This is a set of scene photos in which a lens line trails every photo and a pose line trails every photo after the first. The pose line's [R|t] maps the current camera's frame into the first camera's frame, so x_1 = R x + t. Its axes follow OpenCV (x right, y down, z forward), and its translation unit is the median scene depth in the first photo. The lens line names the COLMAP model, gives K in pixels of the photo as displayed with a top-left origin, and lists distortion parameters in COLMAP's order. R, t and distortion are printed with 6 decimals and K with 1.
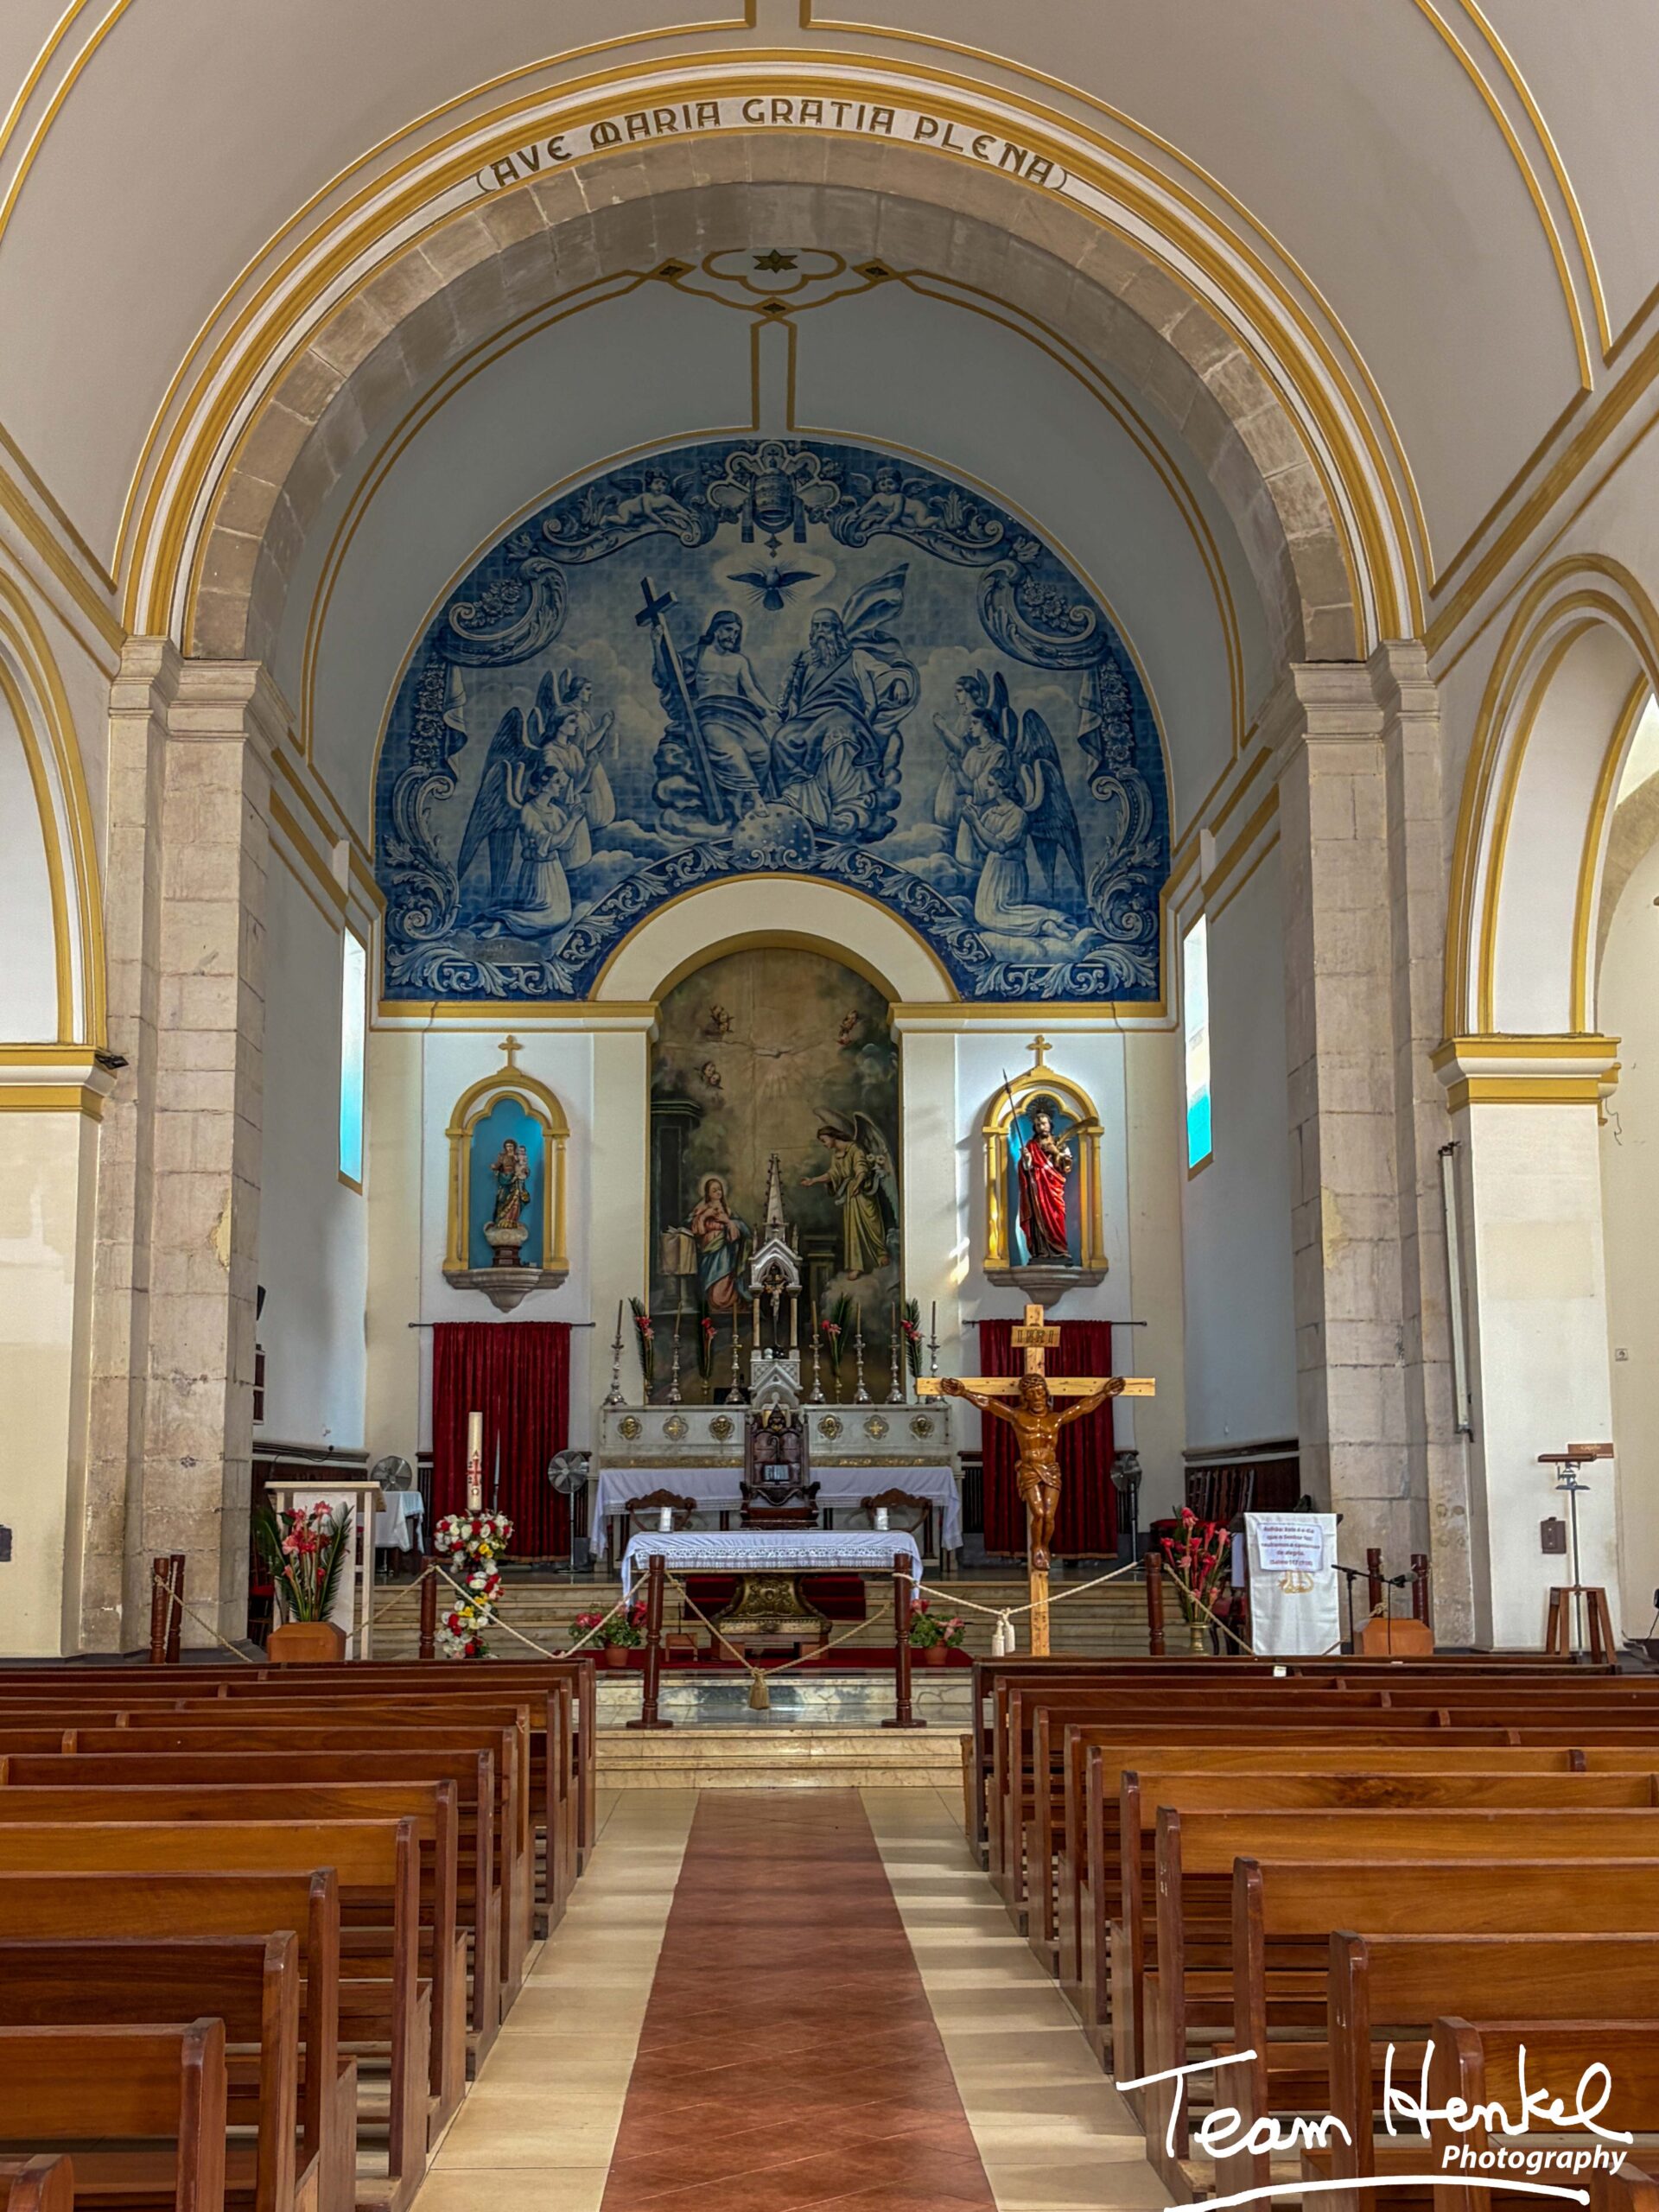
lens RADIAL K [[2710.4, 0, 829.5], [0, 2710.4, 1106.0], [0, 0, 1]] dist [0.186142, -0.510093]
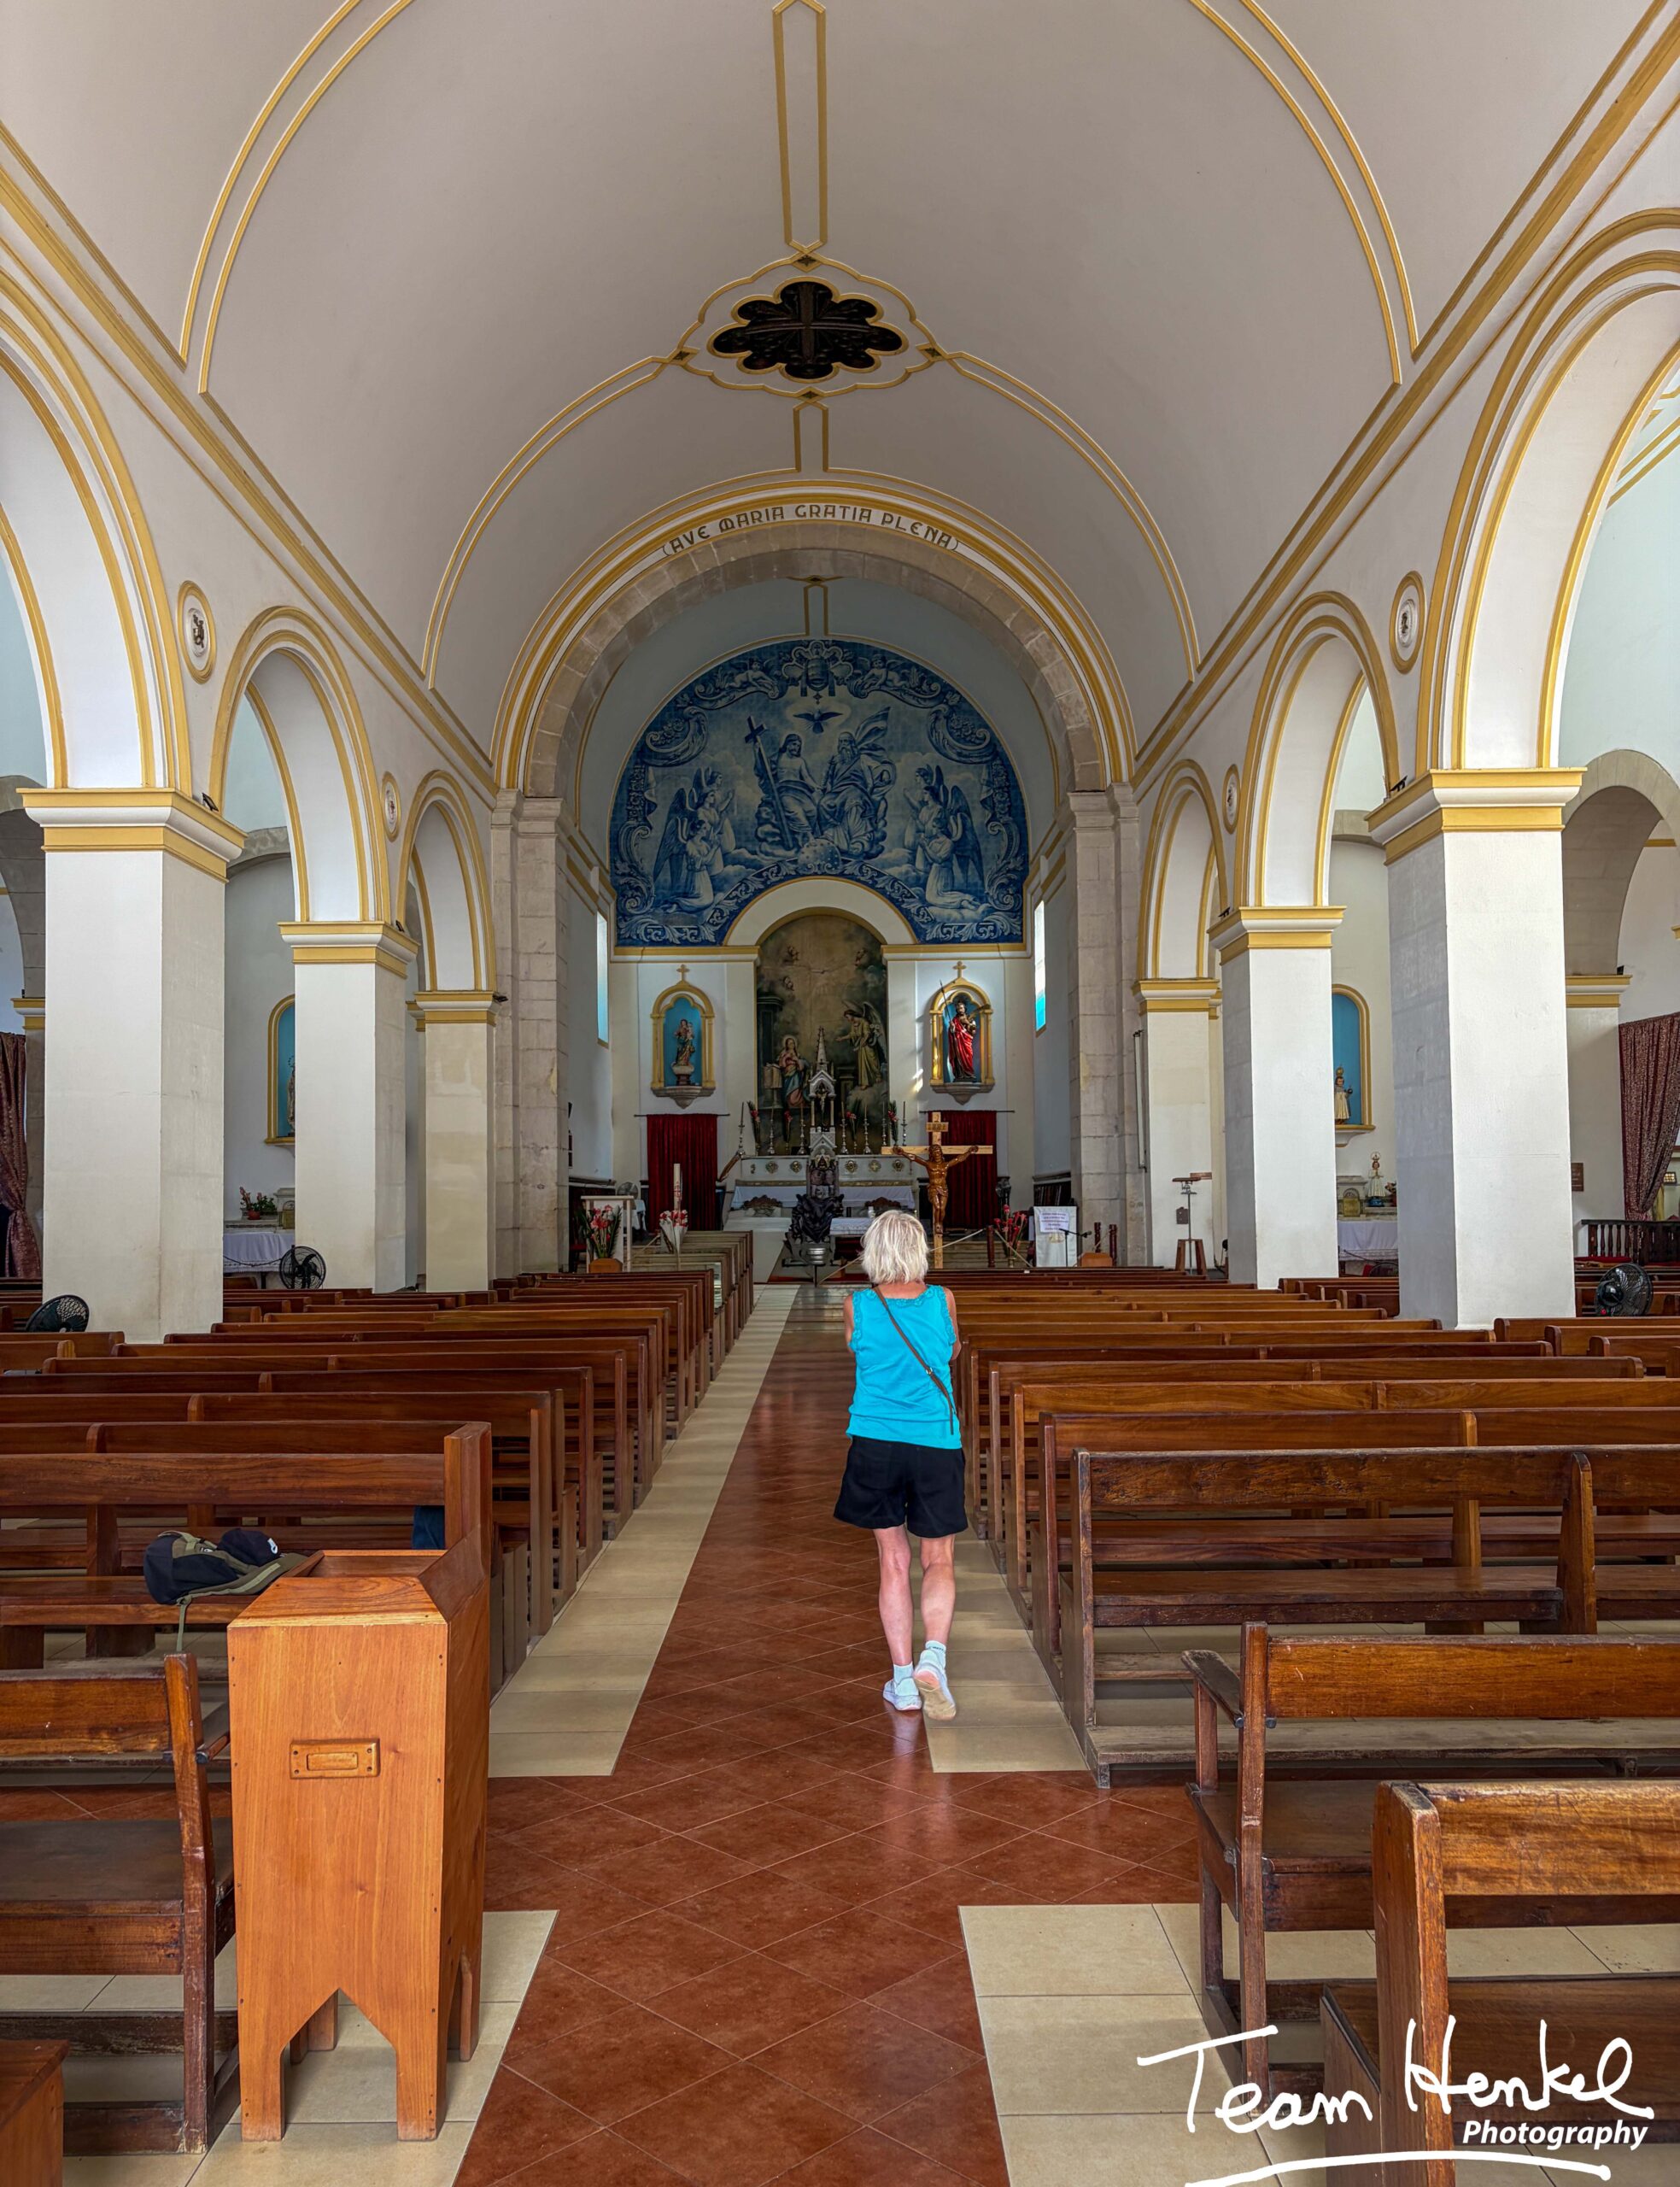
lens RADIAL K [[1645.8, 0, 837.6], [0, 1645.8, 1148.6], [0, 0, 1]] dist [0.094368, -0.263804]
pose [[0.999795, -0.007732, -0.018705, 0.012190], [0.009747, 0.993866, 0.110165, -0.023572], [0.017738, -0.110324, 0.993737, -0.164159]]
